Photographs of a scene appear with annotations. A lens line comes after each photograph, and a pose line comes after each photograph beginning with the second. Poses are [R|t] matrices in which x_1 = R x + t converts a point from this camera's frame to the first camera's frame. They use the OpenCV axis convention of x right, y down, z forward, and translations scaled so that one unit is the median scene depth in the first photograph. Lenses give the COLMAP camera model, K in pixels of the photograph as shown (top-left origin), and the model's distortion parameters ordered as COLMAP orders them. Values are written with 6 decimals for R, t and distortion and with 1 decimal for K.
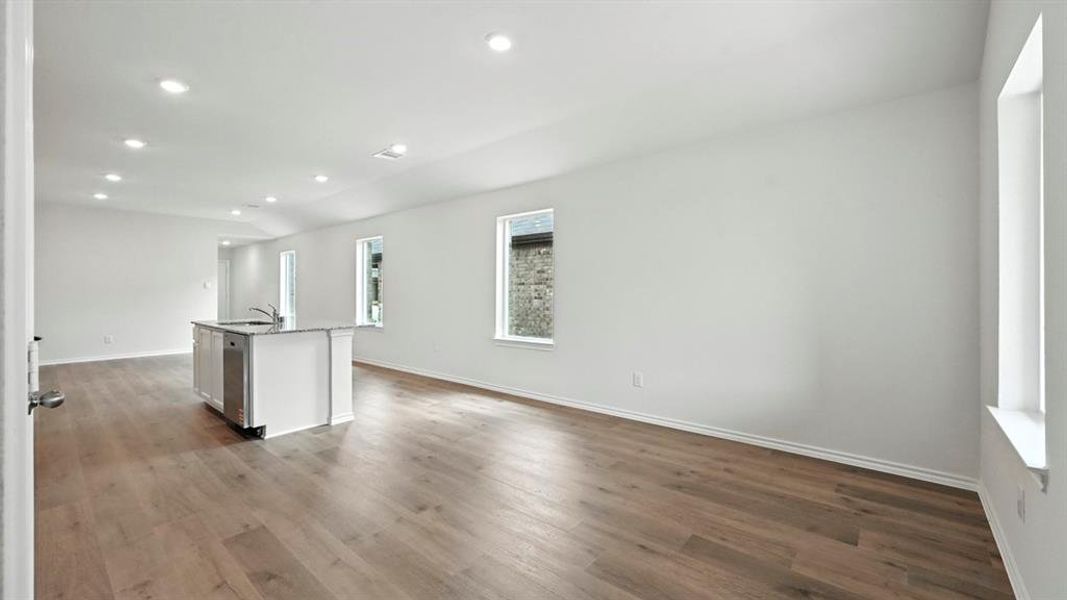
lens RADIAL K [[428.1, 0, 528.6], [0, 428.1, 284.3], [0, 0, 1]] dist [0.013564, -0.000101]
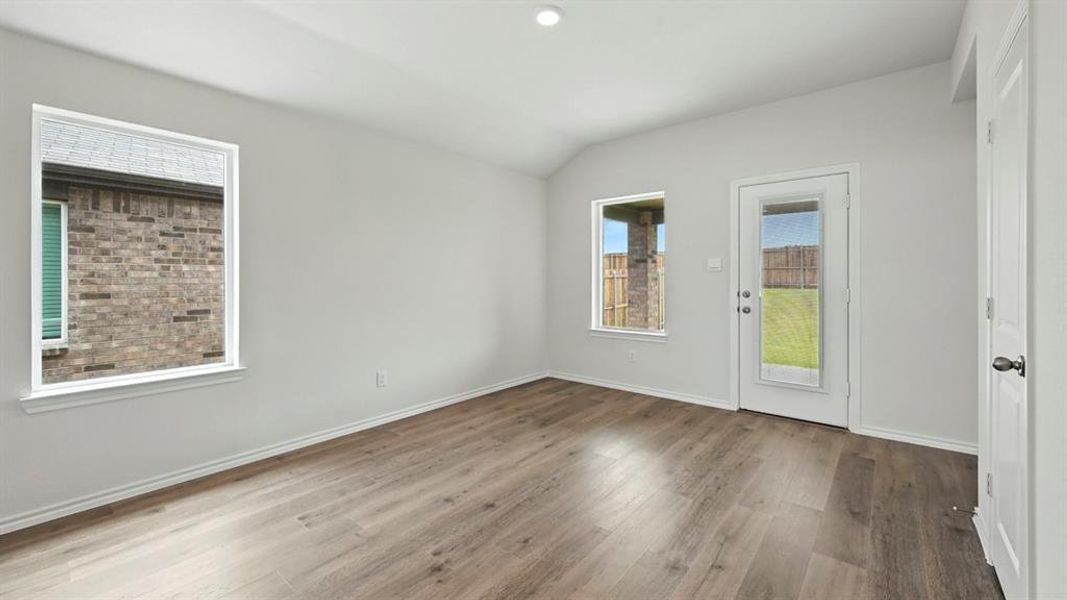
lens RADIAL K [[428.1, 0, 528.6], [0, 428.1, 284.3], [0, 0, 1]] dist [0.013564, -0.000101]
pose [[-0.026789, -0.001013, 0.999641, -0.872159], [-0.017721, 0.999843, 0.000538, 0.011006], [-0.999484, -0.017700, -0.026803, 0.907752]]
